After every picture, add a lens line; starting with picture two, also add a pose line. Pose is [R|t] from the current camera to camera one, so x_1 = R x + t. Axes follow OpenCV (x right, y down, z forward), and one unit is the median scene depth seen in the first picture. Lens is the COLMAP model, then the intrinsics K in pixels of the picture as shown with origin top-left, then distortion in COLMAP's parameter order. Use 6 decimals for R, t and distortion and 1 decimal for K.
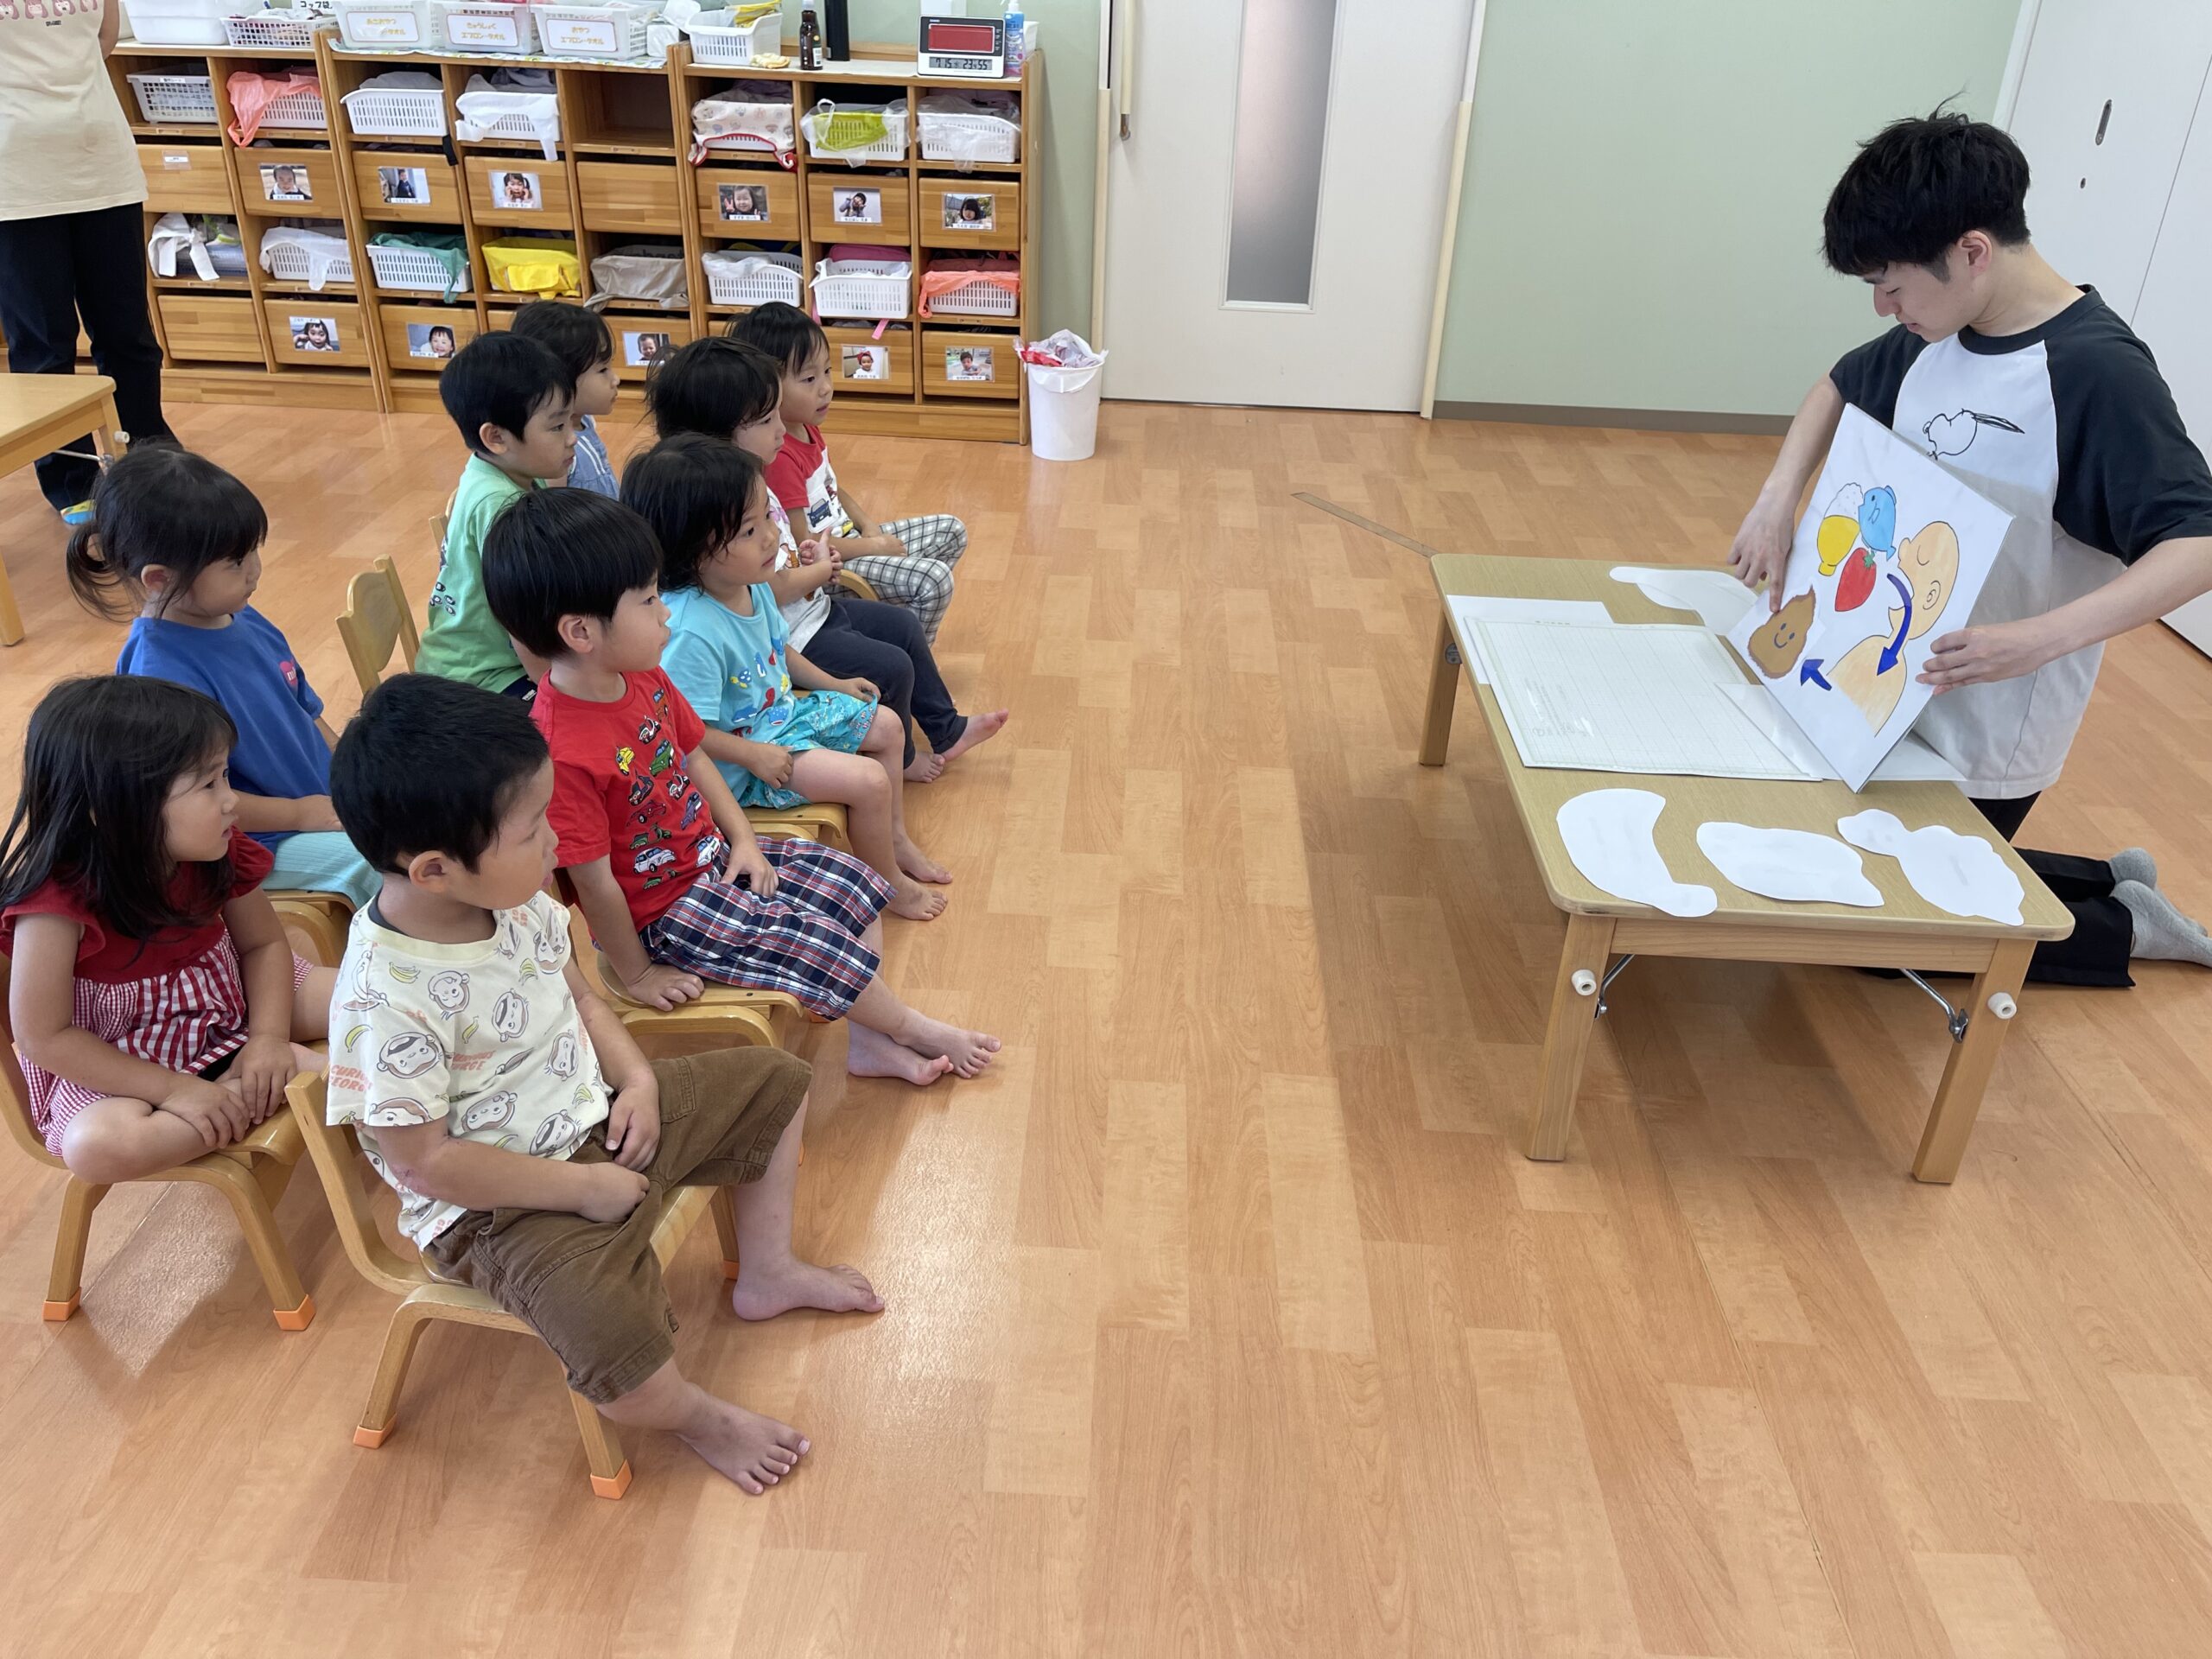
lens RADIAL K [[1688.3, 0, 1110.6], [0, 1688.3, 822.5], [0, 0, 1]] dist [0.061157, -0.079334]
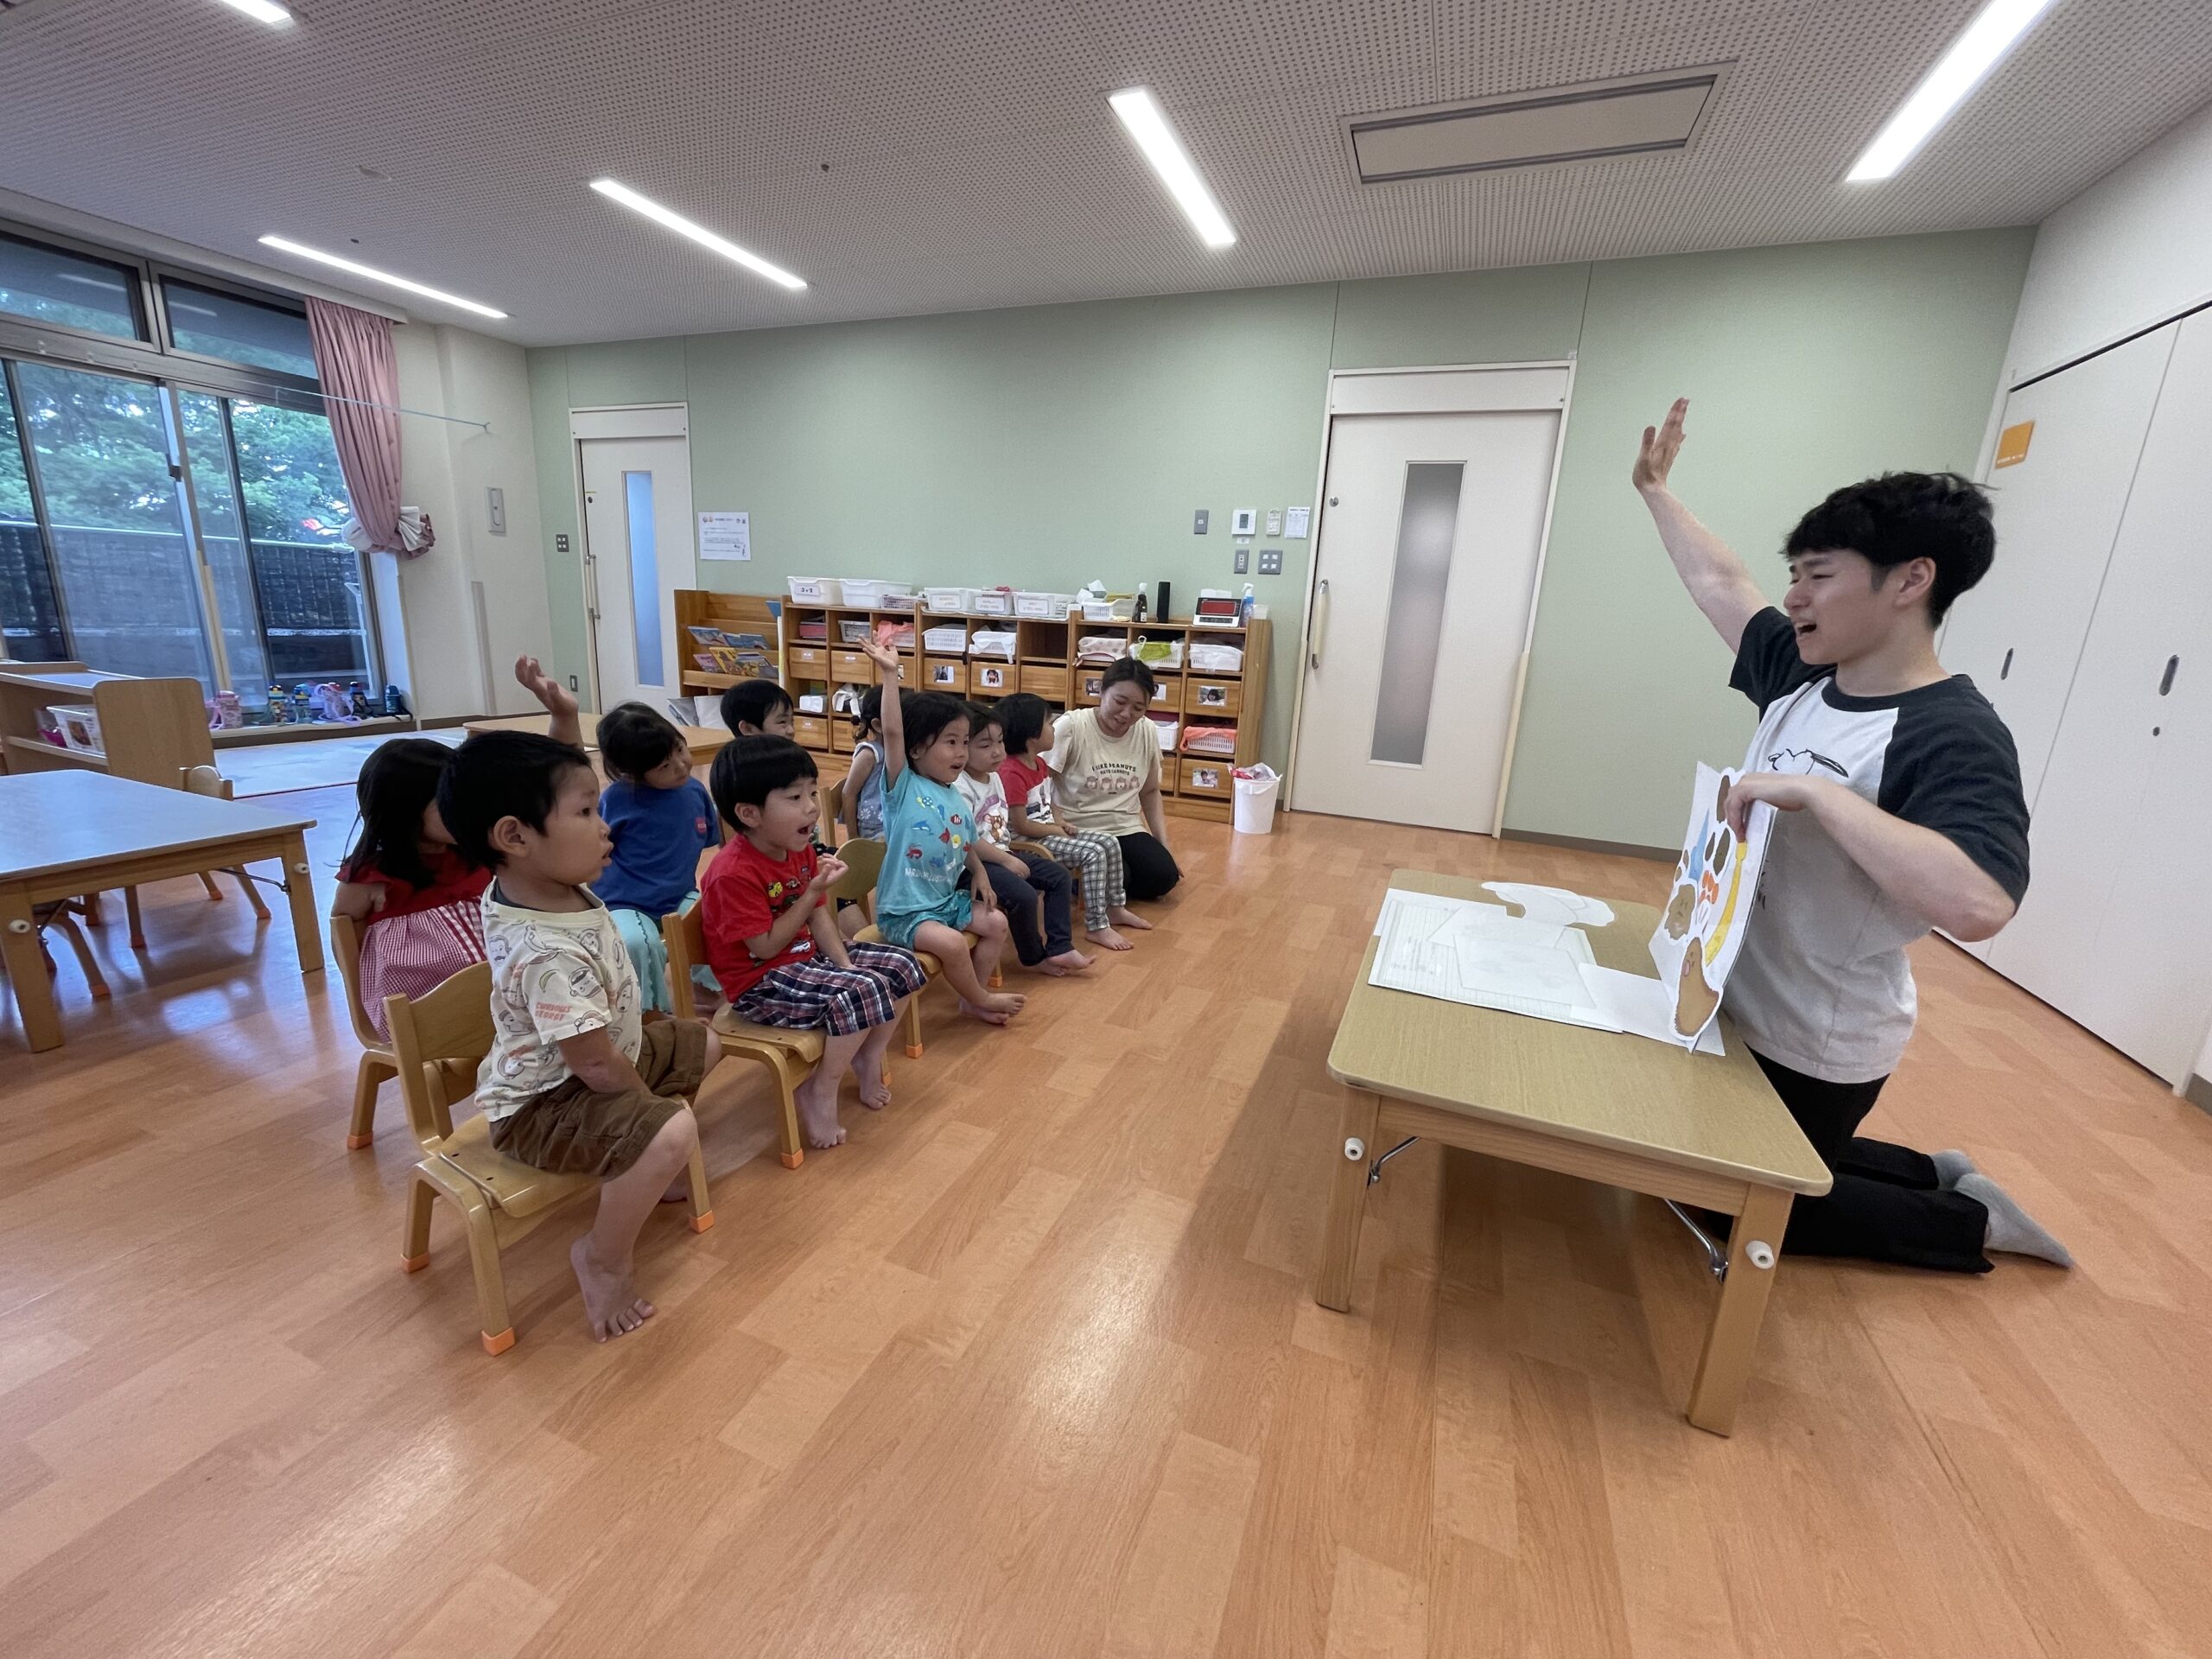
lens RADIAL K [[897.0, 0, 1096.4], [0, 897.0, 833.7], [0, 0, 1]] dist [0.000163, 0.000539]
pose [[0.936471, 0.094077, -0.337892, 0.140211], [-0.181971, 0.953878, -0.238754, 0.030827], [0.299847, 0.285073, 0.910398, 0.141714]]
